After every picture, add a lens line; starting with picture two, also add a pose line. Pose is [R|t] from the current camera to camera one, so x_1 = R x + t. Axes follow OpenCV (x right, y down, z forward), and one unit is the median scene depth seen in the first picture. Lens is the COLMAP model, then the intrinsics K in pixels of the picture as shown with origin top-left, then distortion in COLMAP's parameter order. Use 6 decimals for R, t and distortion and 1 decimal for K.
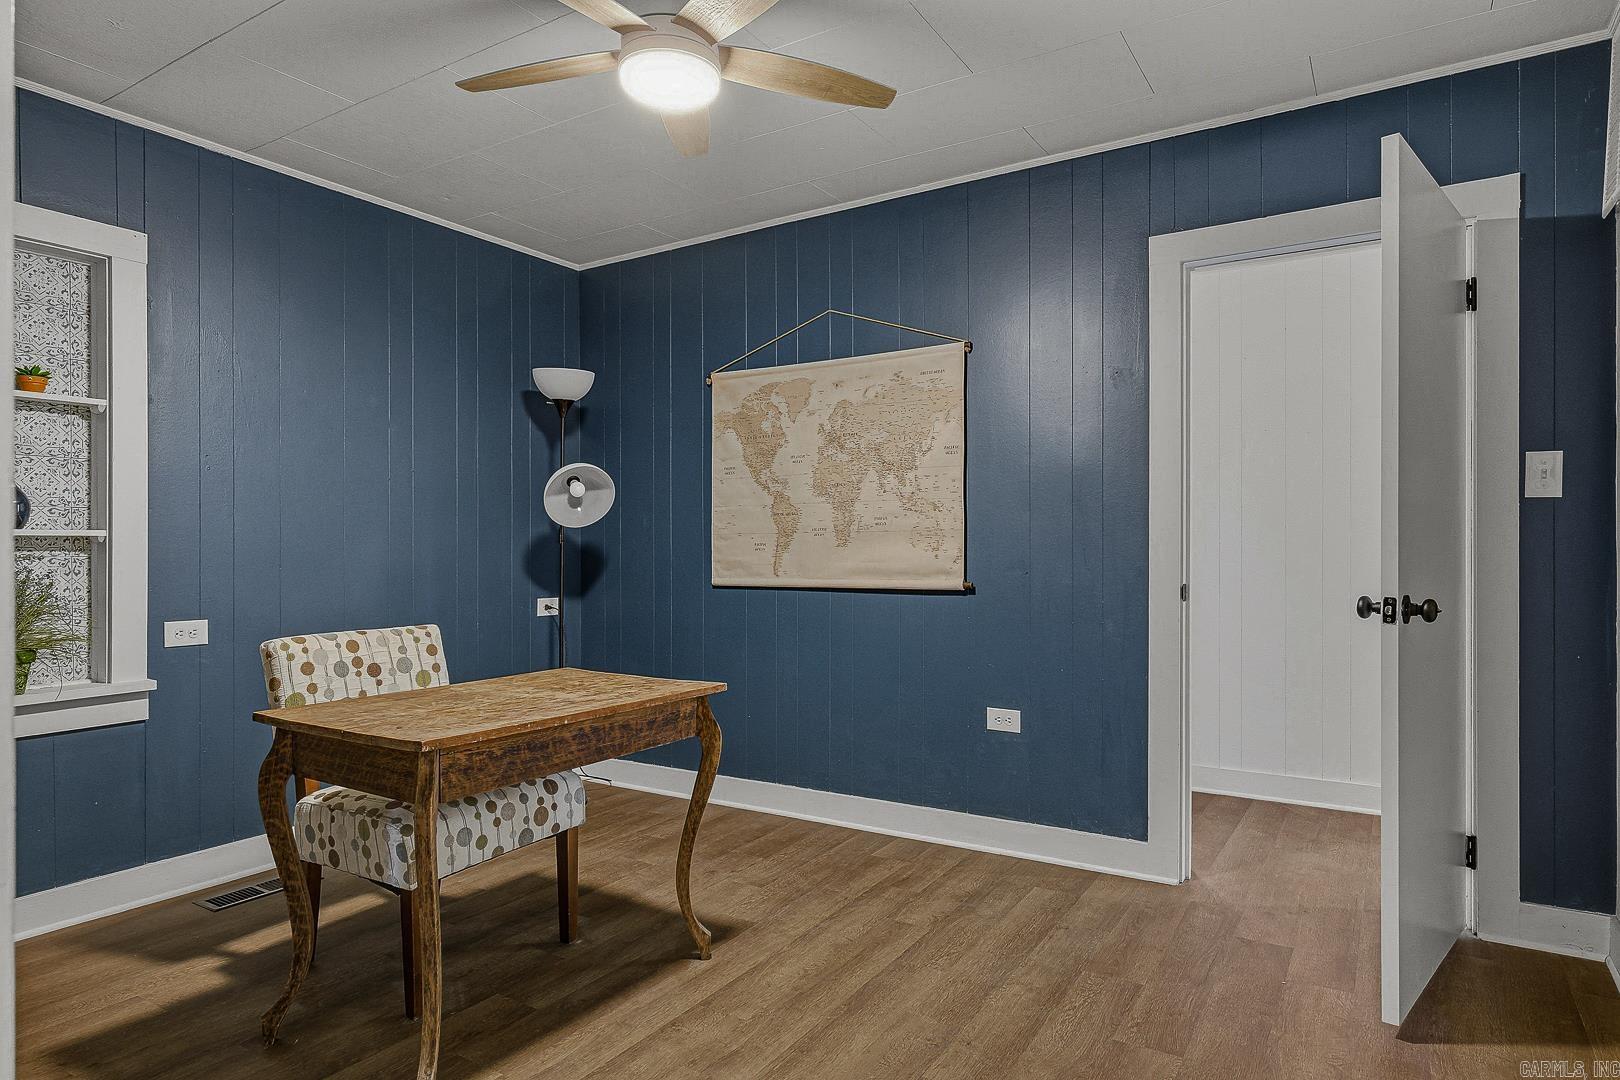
lens RADIAL K [[942.5, 0, 853.8], [0, 942.5, 554.5], [0, 0, 1]] dist [-0.011547, -0.001487]
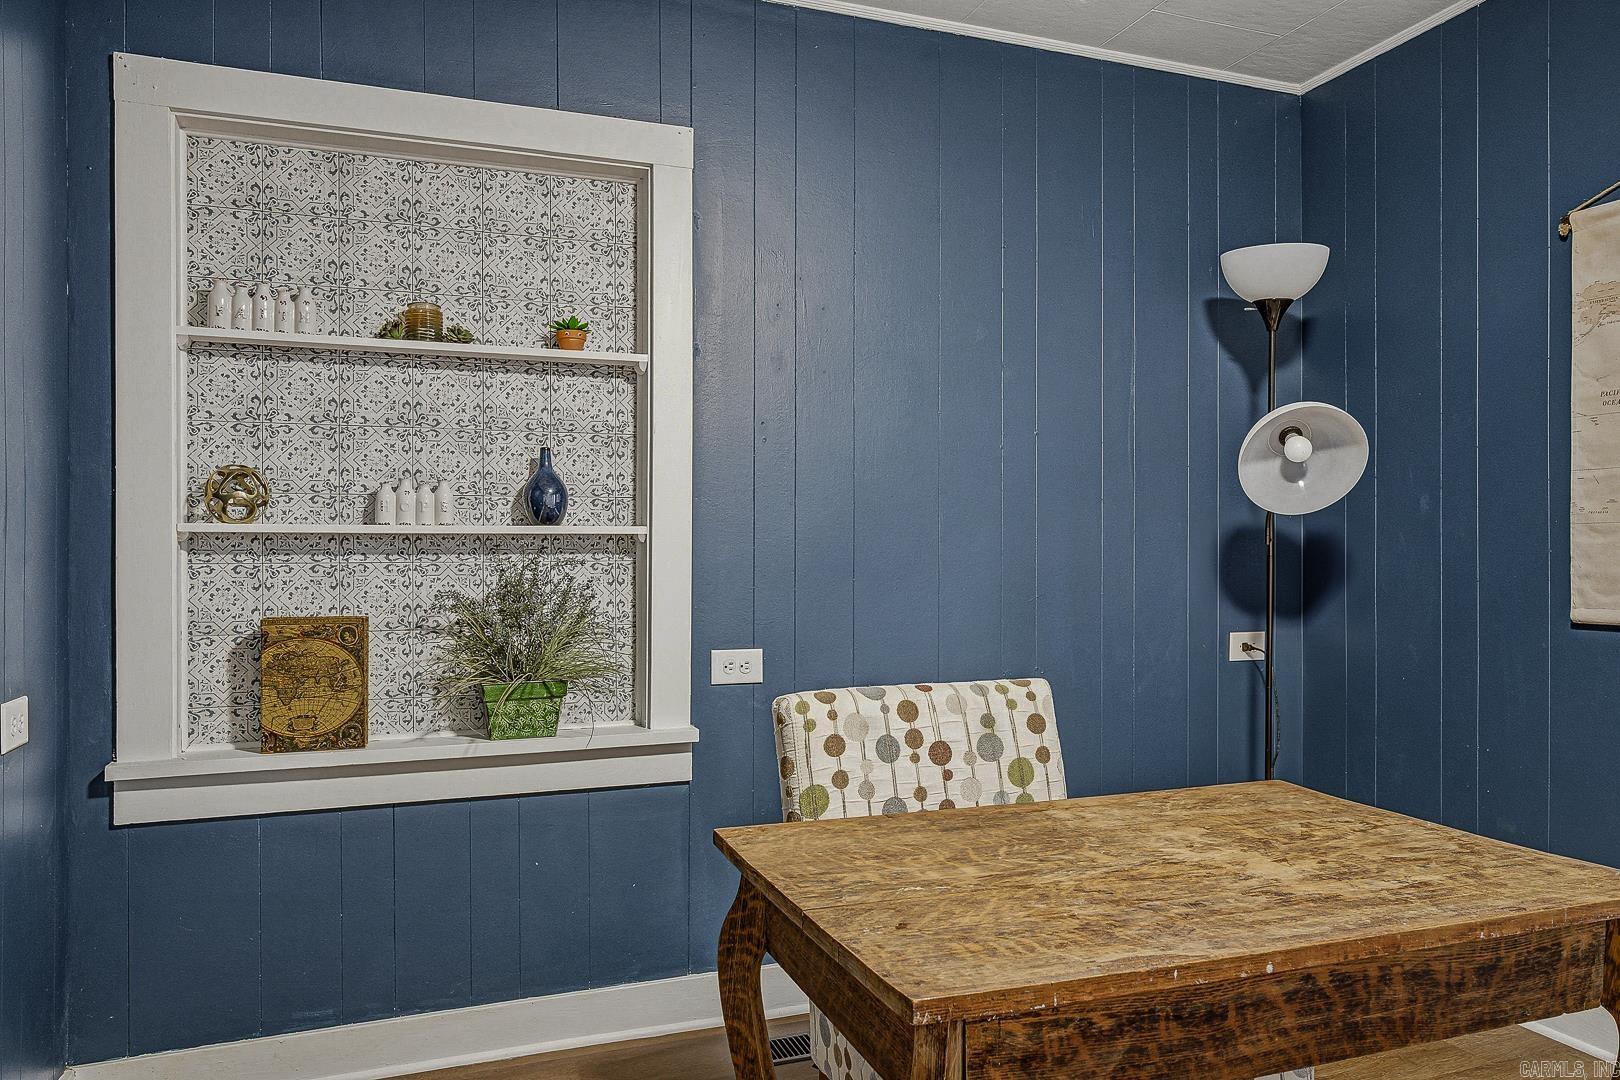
lens RADIAL K [[1140.7, 0, 811.3], [0, 1140.7, 553.8], [0, 0, 1]] dist [0.002814, 0.005976]
pose [[0.772790, -0.000113, -0.634662, -0.110169], [-0.004746, 0.999971, -0.005956, 0.001297], [0.634644, 0.007615, 0.772767, 0.372136]]
